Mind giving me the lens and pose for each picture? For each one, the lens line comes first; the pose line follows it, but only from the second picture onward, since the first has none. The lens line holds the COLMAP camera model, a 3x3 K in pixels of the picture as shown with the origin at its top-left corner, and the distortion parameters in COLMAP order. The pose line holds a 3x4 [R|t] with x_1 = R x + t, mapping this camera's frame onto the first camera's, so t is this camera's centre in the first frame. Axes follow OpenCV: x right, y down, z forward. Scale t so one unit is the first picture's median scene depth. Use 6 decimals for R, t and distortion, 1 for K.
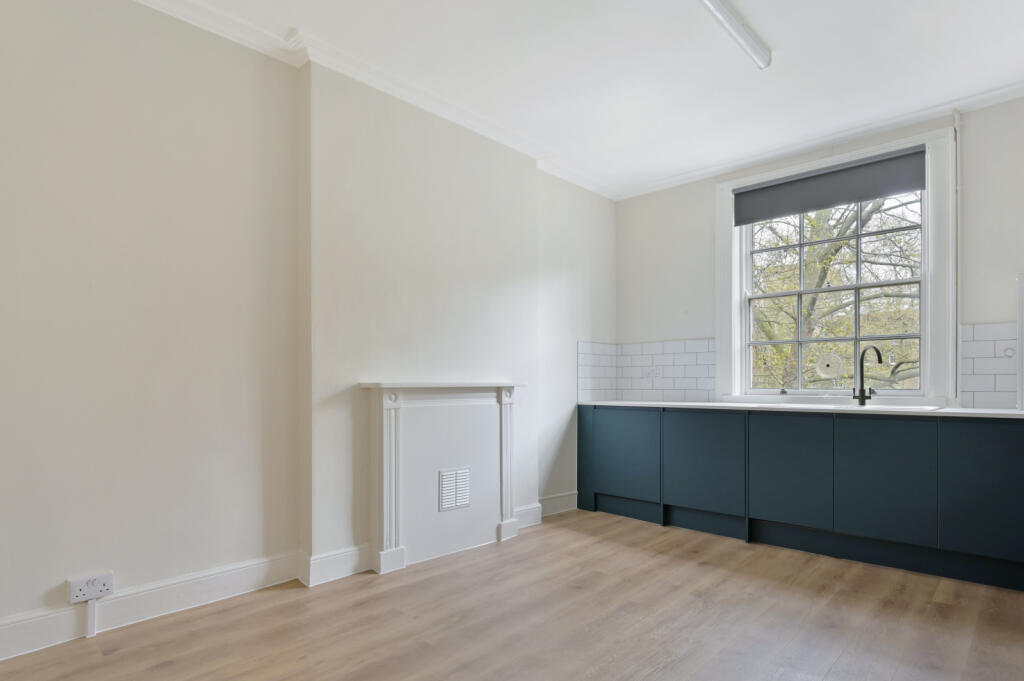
lens RADIAL K [[553.5, 0, 505.7], [0, 553.5, 378.8], [0, 0, 1]] dist [-0.003143, -0.000208]
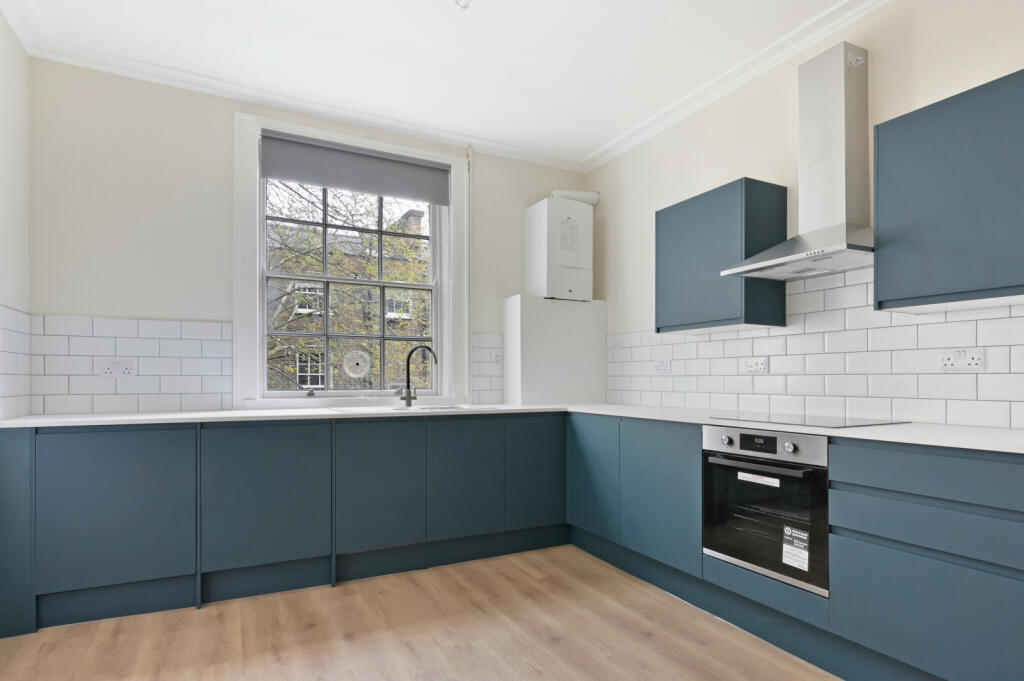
lens RADIAL K [[553.5, 0, 505.7], [0, 553.5, 378.8], [0, 0, 1]] dist [-0.003143, -0.000208]
pose [[0.327480, 0.002611, 0.944854, -0.234745], [-0.009448, 0.999955, 0.000512, -0.003079], [-0.944811, -0.009095, 0.327490, 0.524265]]
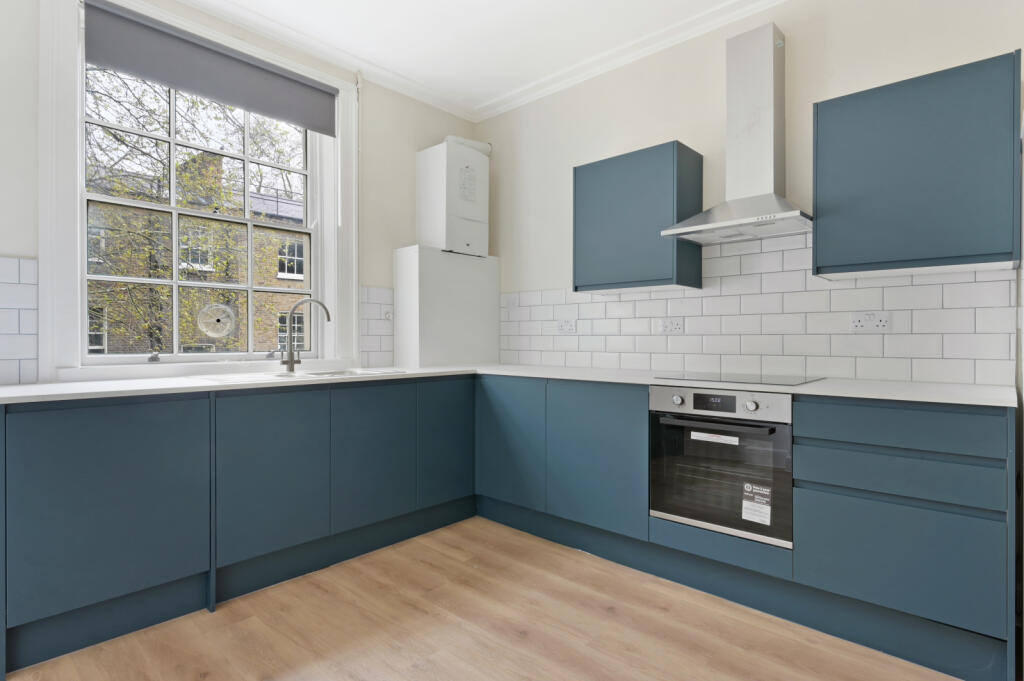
lens RADIAL K [[541.3, 0, 509.1], [0, 541.3, 338.9], [0, 0, 1]] dist [-0.002089, -0.000556]
pose [[-0.019143, 0.000505, 0.999817, -0.162703], [-0.008610, 0.999963, -0.000670, -0.002770], [-0.999780, -0.008621, -0.019138, 0.707332]]
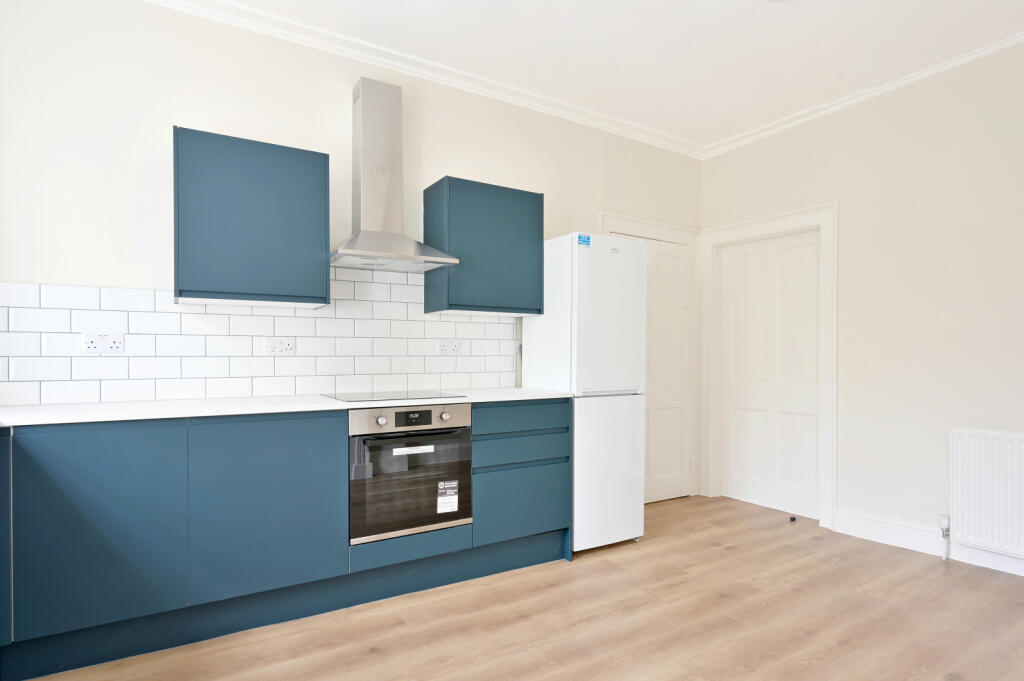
lens RADIAL K [[544.7, 0, 506.2], [0, 544.7, 360.8], [0, 0, 1]] dist [-0.002946, -0.000172]
pose [[-0.965624, 0.002394, 0.259933, 0.162193], [0.002516, 0.999997, 0.000137, -0.004701], [-0.259932, 0.000787, -0.965627, 1.098719]]
